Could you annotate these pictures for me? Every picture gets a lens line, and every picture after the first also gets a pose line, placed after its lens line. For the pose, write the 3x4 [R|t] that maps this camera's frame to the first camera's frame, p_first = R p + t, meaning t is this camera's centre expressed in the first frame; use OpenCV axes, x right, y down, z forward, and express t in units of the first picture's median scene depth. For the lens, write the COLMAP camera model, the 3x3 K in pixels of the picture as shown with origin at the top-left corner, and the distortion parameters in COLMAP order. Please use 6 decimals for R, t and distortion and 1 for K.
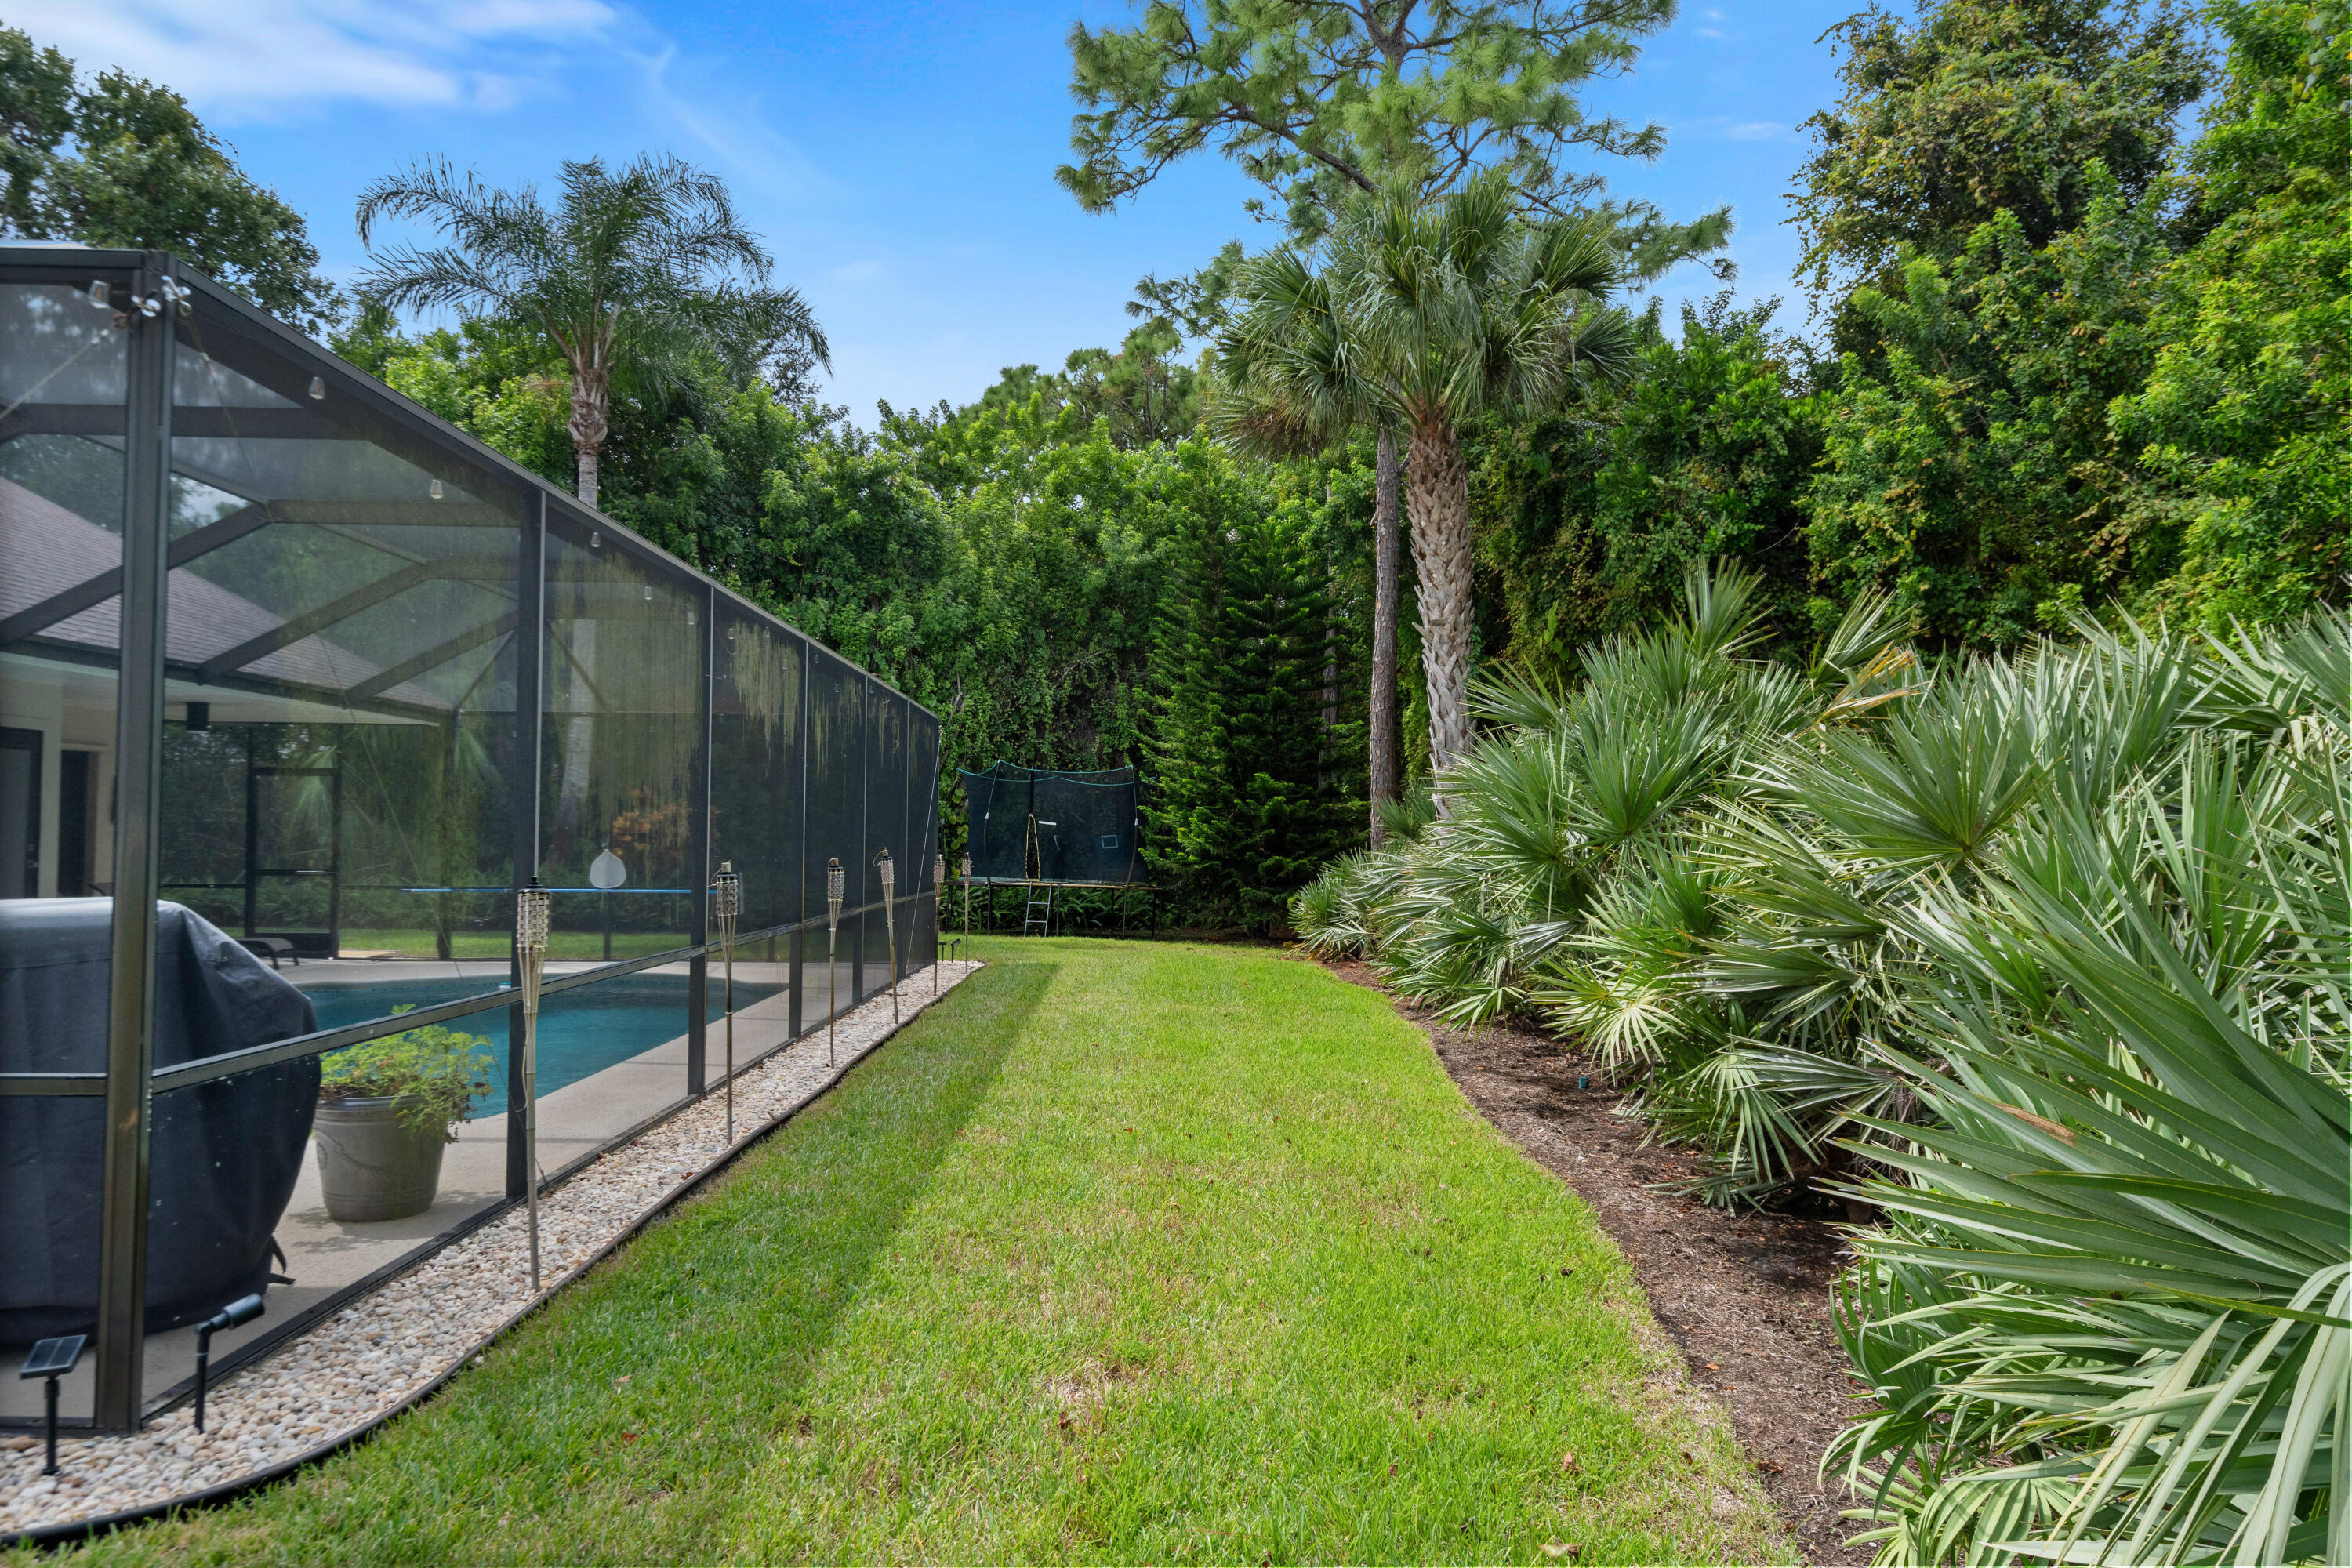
lens RADIAL K [[1575.3, 0, 1176.0], [0, 1575.3, 784.0], [0, 0, 1]] dist [-0.001102, 0.001271]
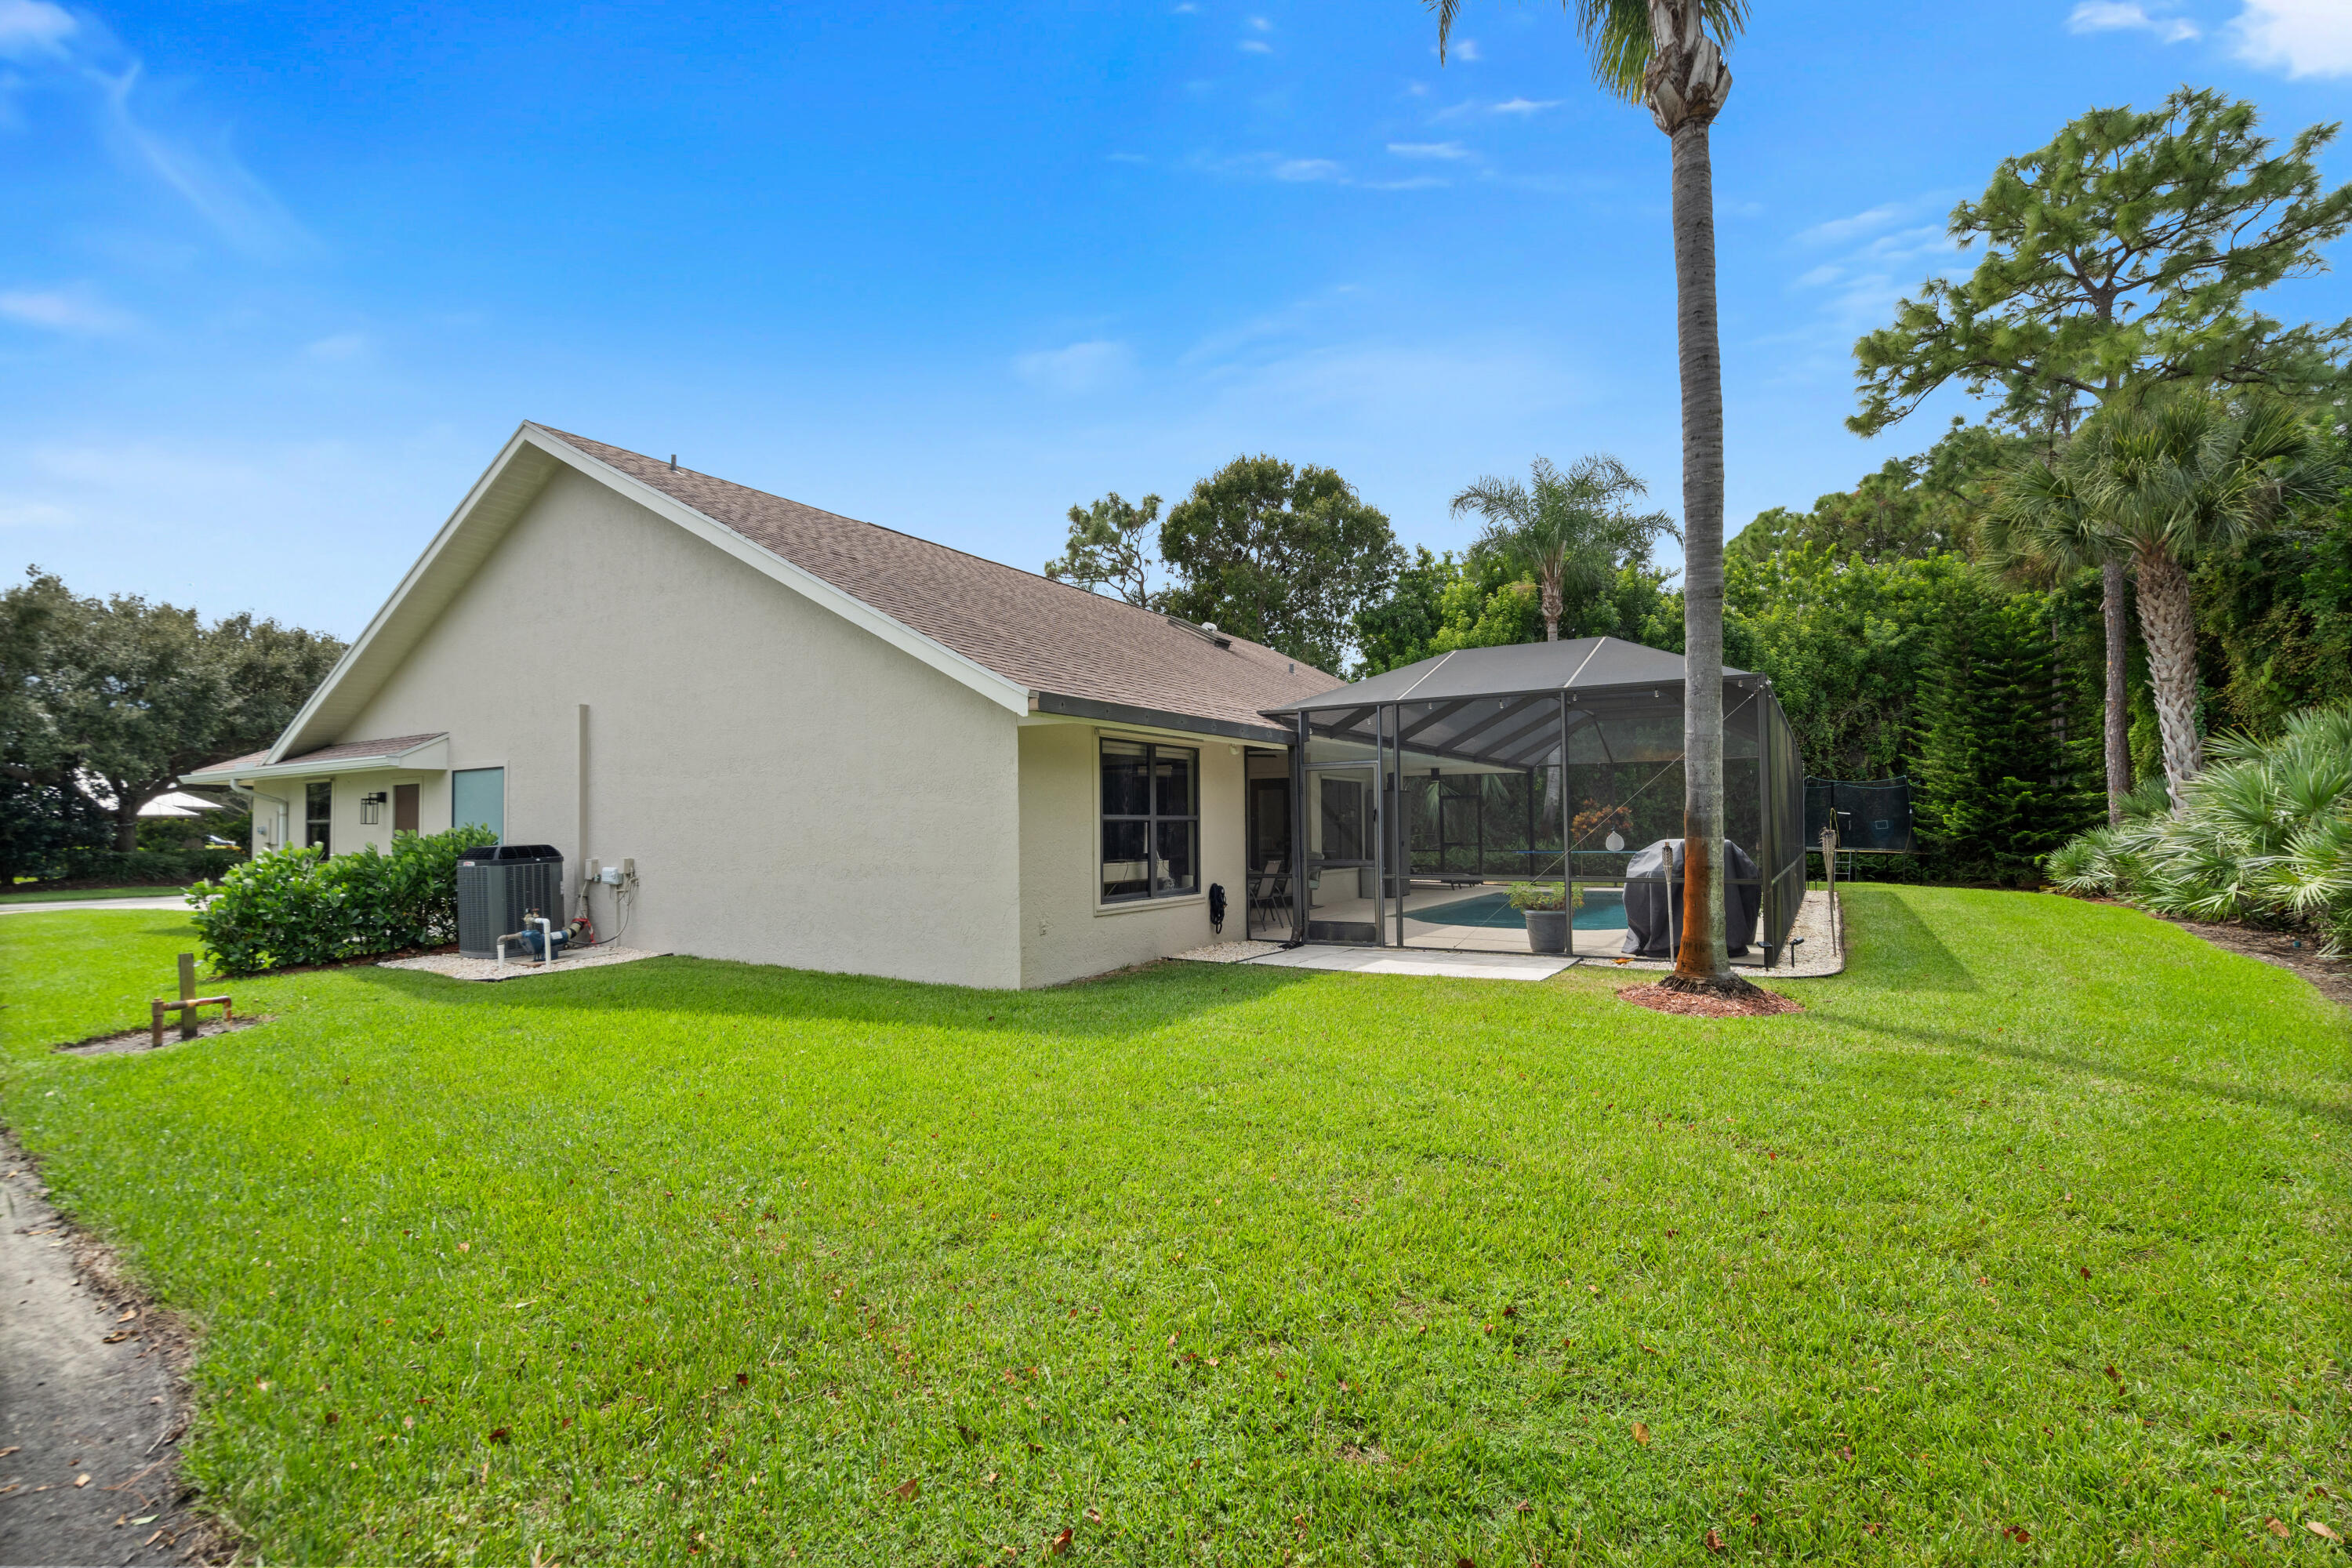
lens RADIAL K [[1091.4, 0, 1178.0], [0, 1091.4, 791.5], [0, 0, 1]] dist [0.022129, -0.008573]
pose [[0.850495, -0.035676, -0.524772, -0.078660], [0.035179, 0.999321, -0.010922, -0.010759], [0.524805, -0.009172, 0.851173, -0.365463]]
